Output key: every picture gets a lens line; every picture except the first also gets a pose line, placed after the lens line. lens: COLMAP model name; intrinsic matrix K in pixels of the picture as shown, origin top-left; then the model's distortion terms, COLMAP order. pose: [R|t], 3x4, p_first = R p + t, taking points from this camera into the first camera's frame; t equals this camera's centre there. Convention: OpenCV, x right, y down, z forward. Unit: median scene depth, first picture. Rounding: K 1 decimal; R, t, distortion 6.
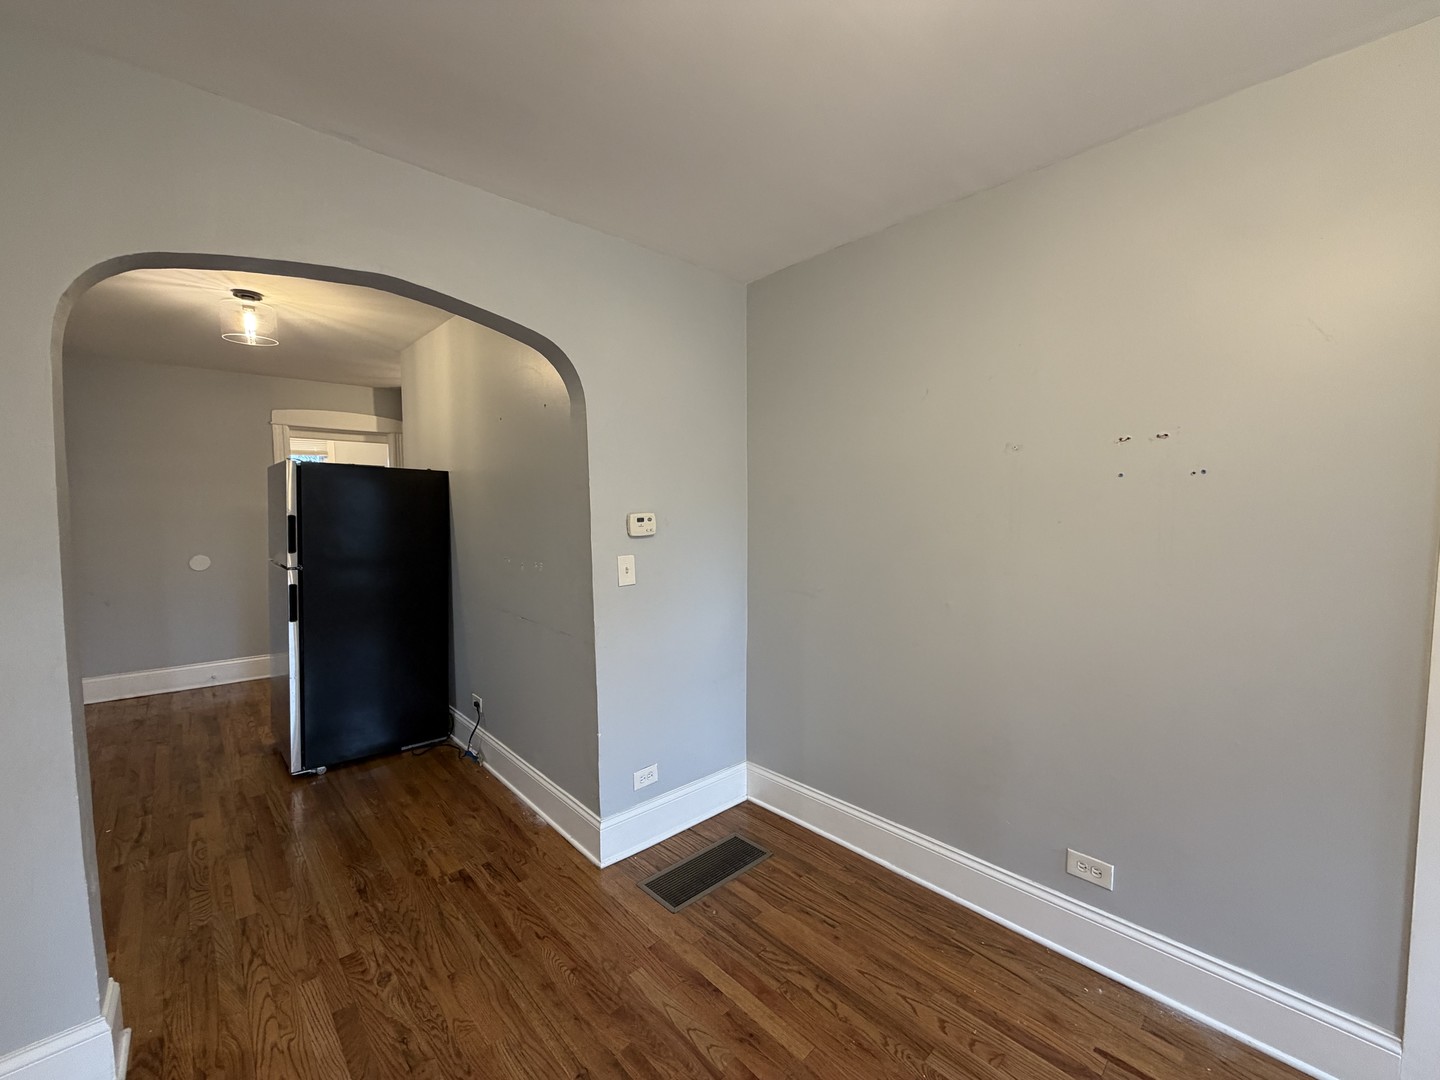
lens RADIAL K [[577.7, 0, 717.5], [0, 577.7, 547.0], [0, 0, 1]] dist [-0.002482, 0.000003]
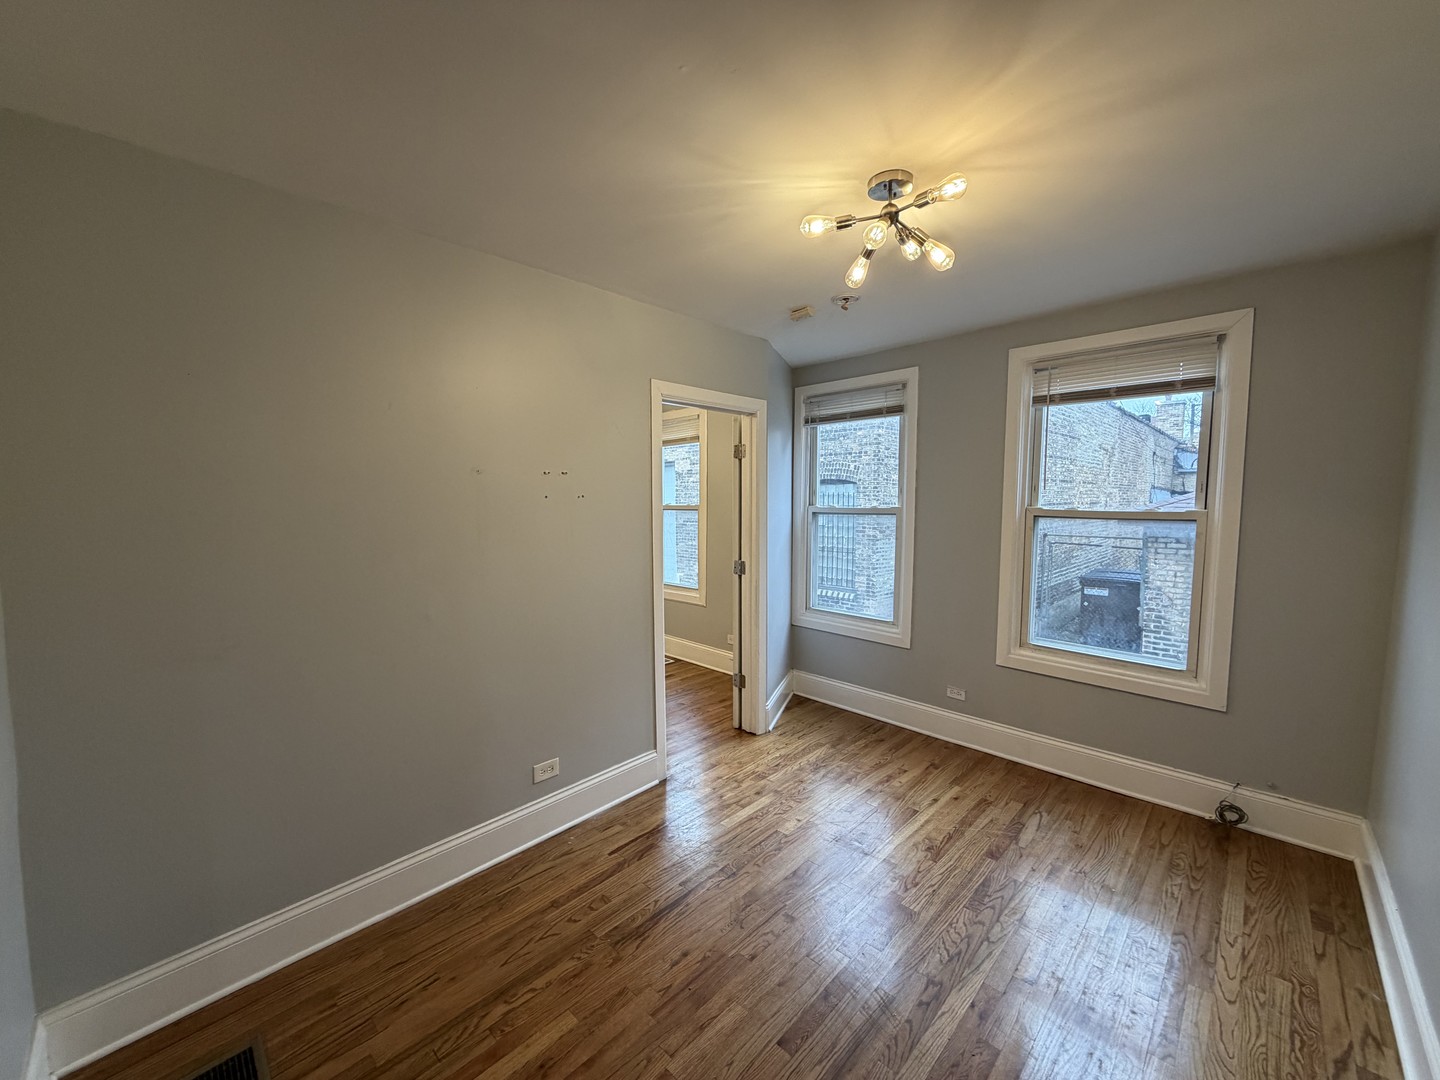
lens RADIAL K [[577.7, 0, 728.7], [0, 577.7, 546.6], [0, 0, 1]] dist [-0.002482, 0.000003]
pose [[-0.061899, -0.088368, 0.994163, -0.778632], [0.077139, 0.992670, 0.093039, -0.095160], [-0.995097, 0.082448, -0.054628, 0.594411]]
